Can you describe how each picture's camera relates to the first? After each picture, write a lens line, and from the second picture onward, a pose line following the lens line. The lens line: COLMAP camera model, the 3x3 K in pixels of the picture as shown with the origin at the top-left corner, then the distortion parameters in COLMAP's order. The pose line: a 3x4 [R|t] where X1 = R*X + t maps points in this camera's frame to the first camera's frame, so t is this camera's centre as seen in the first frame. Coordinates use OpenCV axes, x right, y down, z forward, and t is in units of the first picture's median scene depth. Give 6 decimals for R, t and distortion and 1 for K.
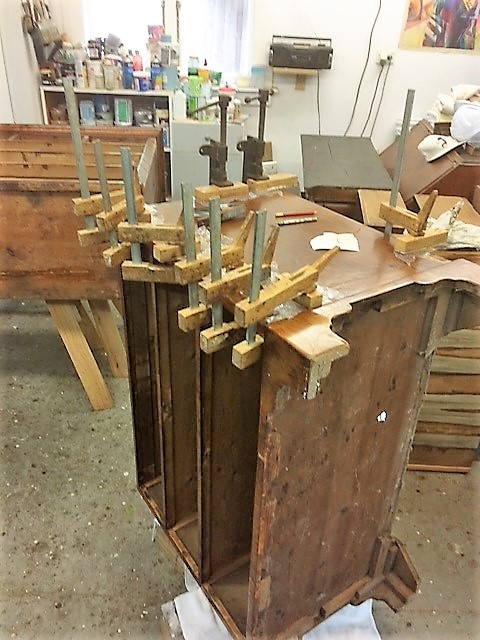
lens RADIAL K [[551.5, 0, 240.0], [0, 551.5, 320.0], [0, 0, 1]] dist [-0.051360, -0.058863]
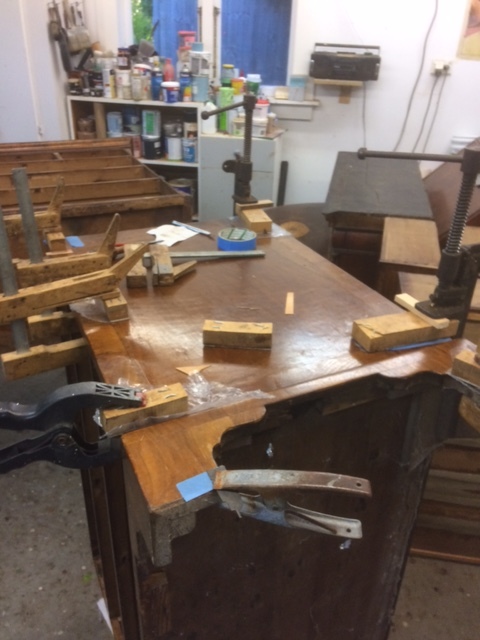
lens RADIAL K [[538.8, 0, 238.8], [0, 538.8, 310.9], [0, 0, 1]] dist [-0.000034, -0.106656]
pose [[0.990907, 0.052268, -0.123978, 0.071581], [-0.057080, 0.997735, -0.035581, -0.034166], [0.121837, 0.042334, 0.991647, 0.107112]]
